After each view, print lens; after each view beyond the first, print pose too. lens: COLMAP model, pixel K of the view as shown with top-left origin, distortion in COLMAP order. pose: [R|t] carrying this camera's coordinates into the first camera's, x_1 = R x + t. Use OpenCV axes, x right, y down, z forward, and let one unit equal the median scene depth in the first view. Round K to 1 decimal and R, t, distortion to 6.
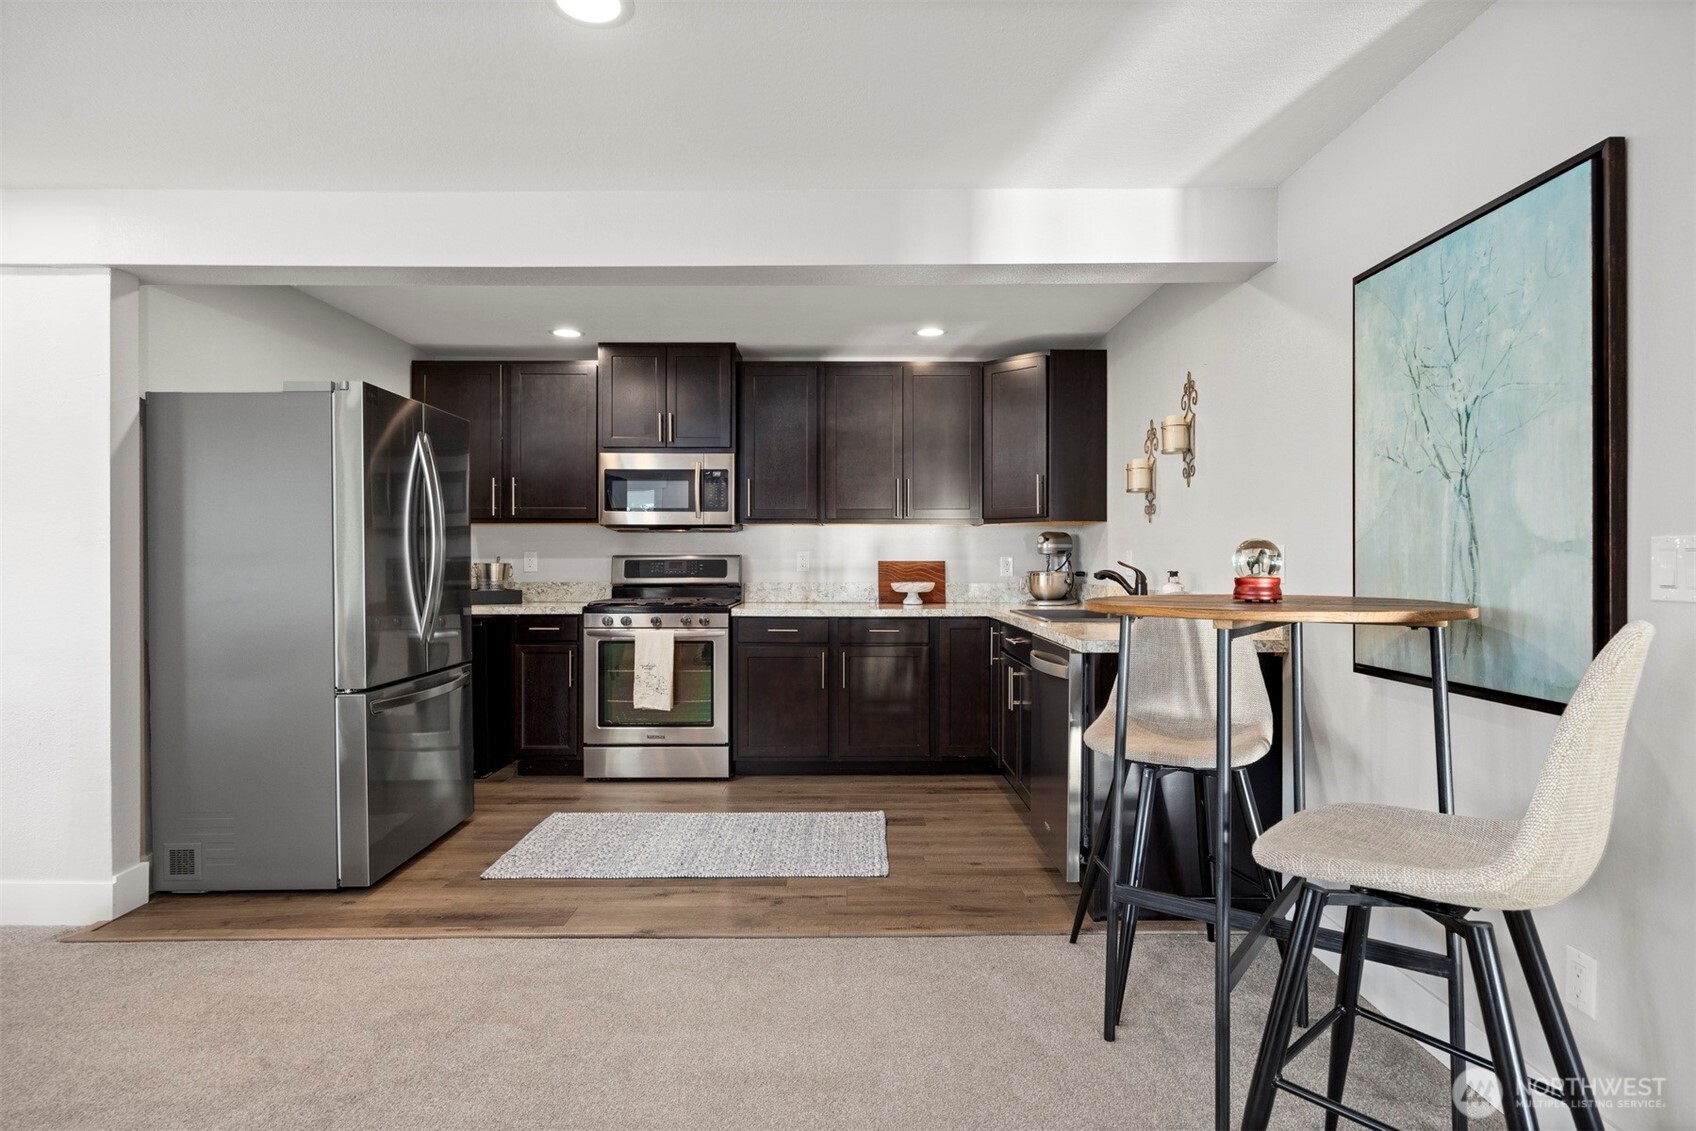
lens RADIAL K [[900.3, 0, 841.1], [0, 900.3, 564.0], [0, 0, 1]] dist [-0.003908, -0.000370]
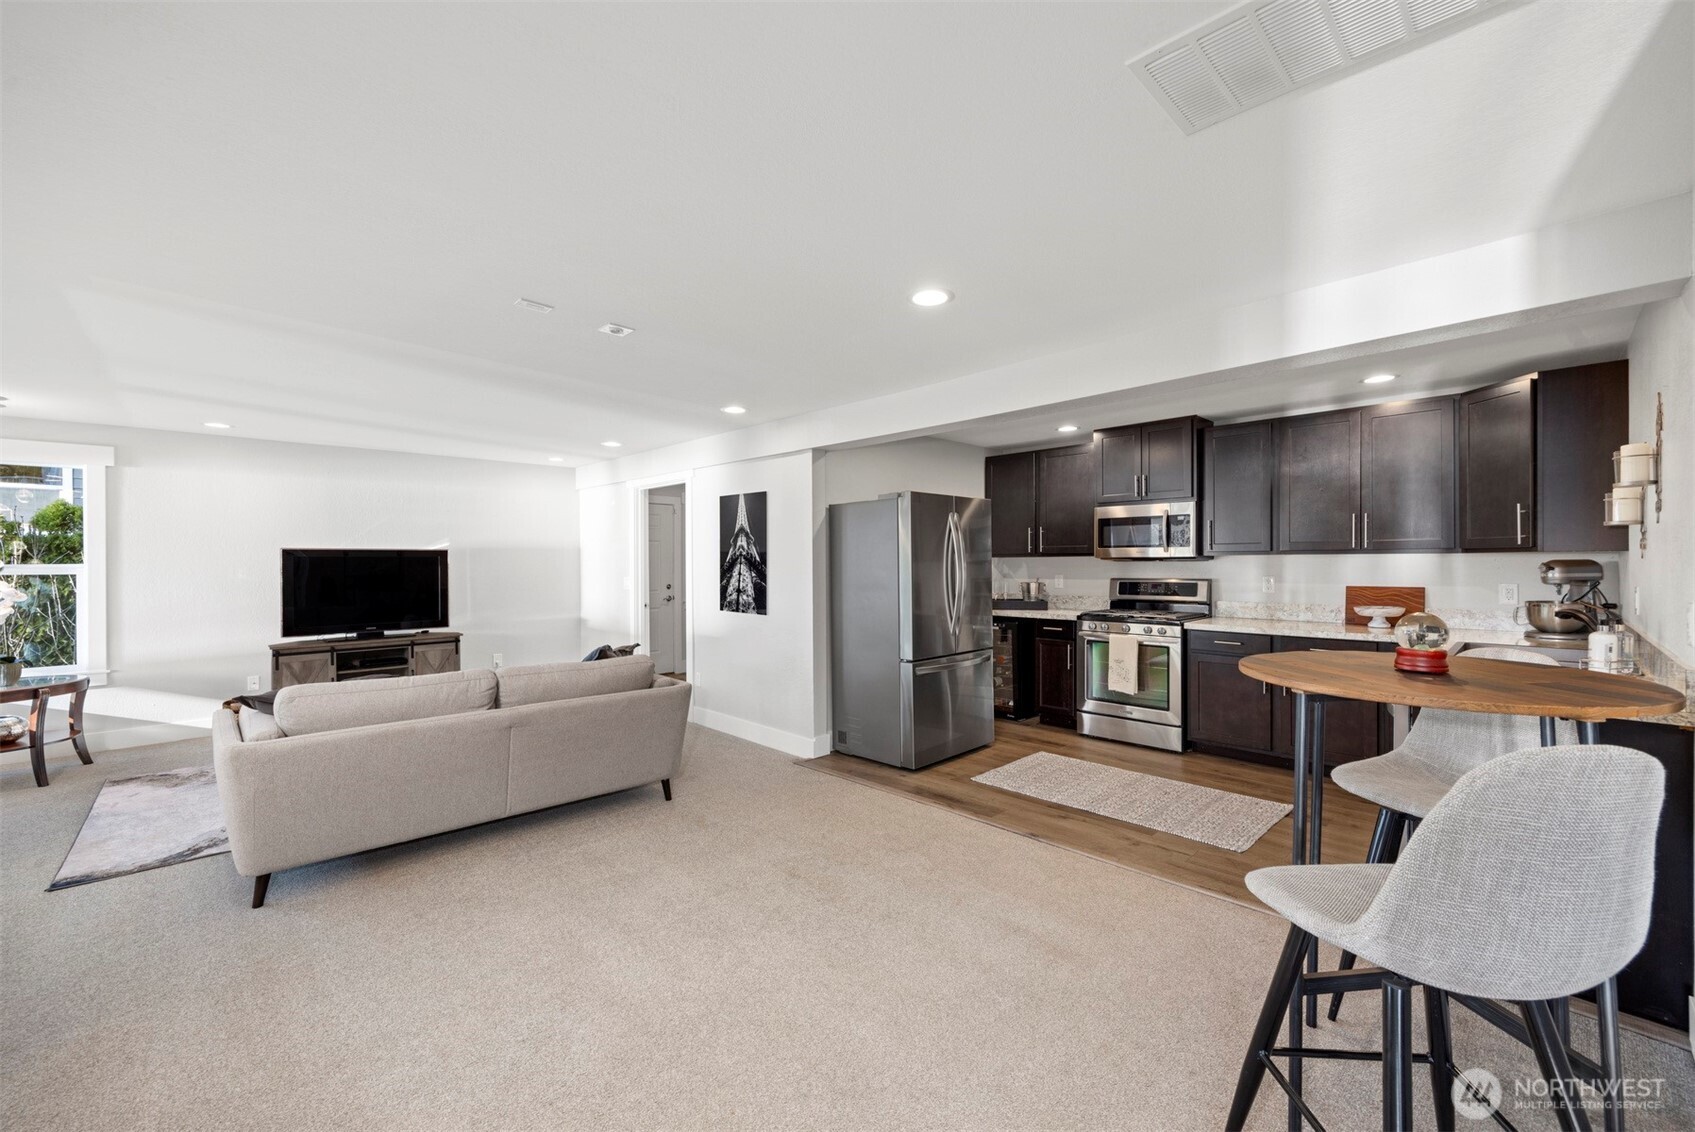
lens RADIAL K [[667.3, 0, 844.1], [0, 667.3, 565.7], [0, 0, 1]] dist [0.003141, -0.000115]
pose [[0.697022, -0.001805, -0.717047, 0.229184], [0.003771, 0.999992, 0.001148, -0.036229], [0.717039, -0.003504, 0.697024, -0.024368]]
